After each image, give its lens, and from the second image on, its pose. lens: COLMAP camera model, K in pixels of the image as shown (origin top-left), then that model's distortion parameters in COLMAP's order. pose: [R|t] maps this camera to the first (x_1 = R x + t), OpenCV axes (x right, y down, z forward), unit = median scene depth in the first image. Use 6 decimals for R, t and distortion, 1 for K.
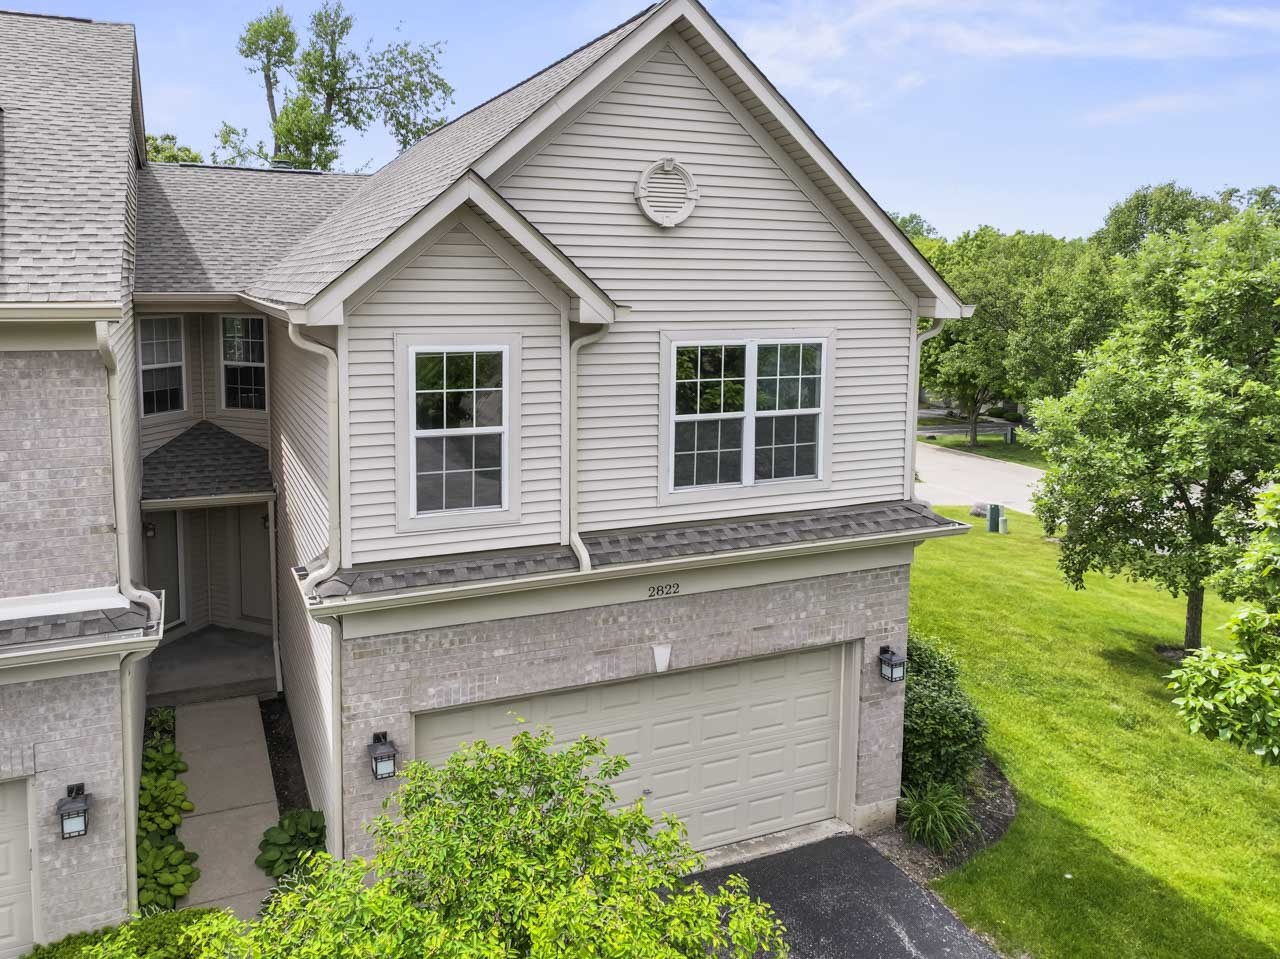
lens RADIAL K [[938.8, 0, 628.8], [0, 938.8, 482.6], [0, 0, 1]] dist [0.001733, 0.011806]
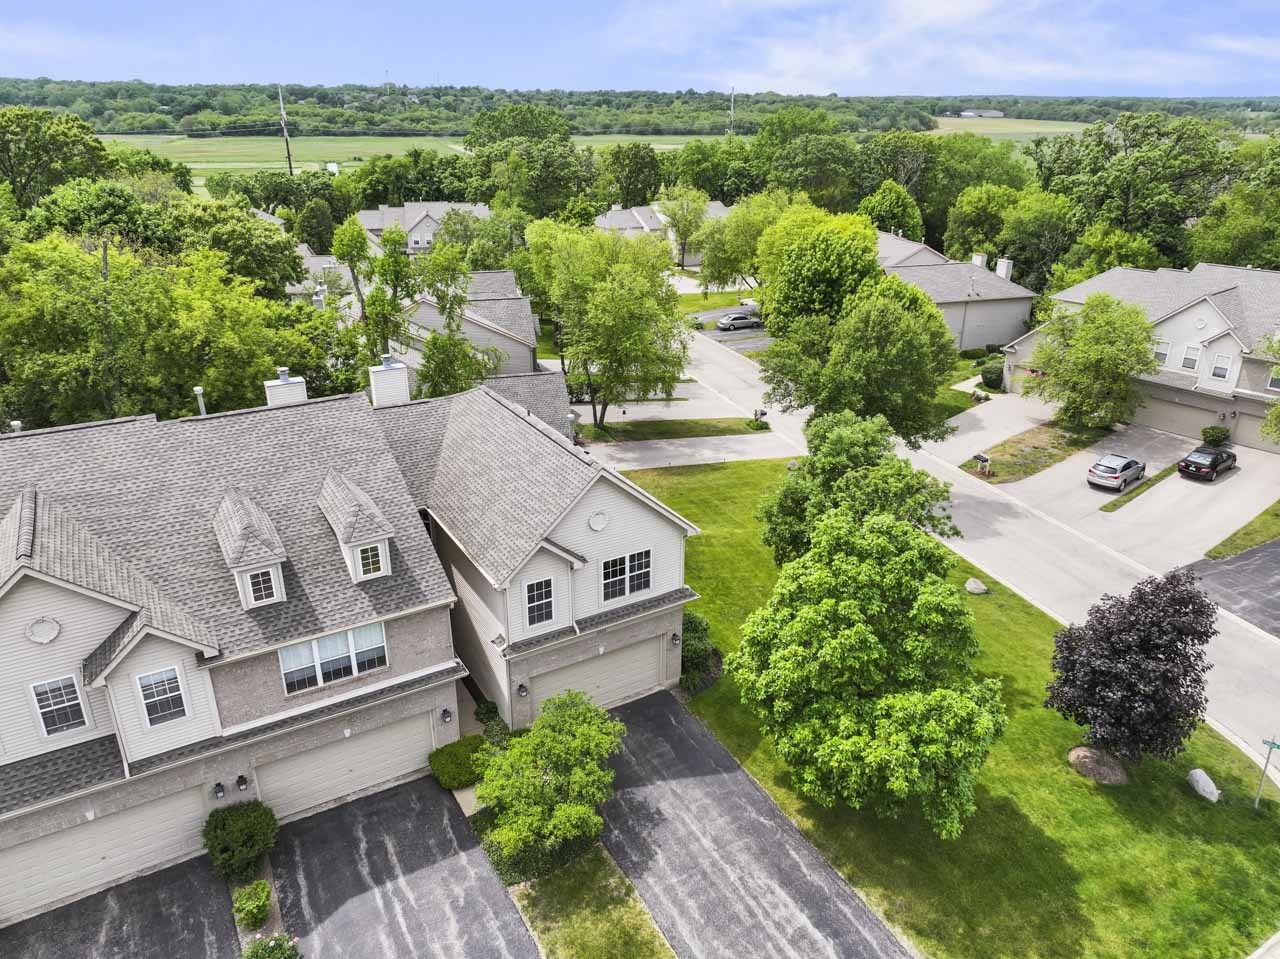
lens RADIAL K [[938.8, 0, 645.2], [0, 938.8, 473.5], [0, 0, 1]] dist [0.001733, 0.011806]
pose [[0.993920, -0.044909, 0.100531, -0.109935], [0.014931, 0.959578, 0.281045, -1.280525], [-0.109089, -0.277836, 0.954414, -1.888725]]
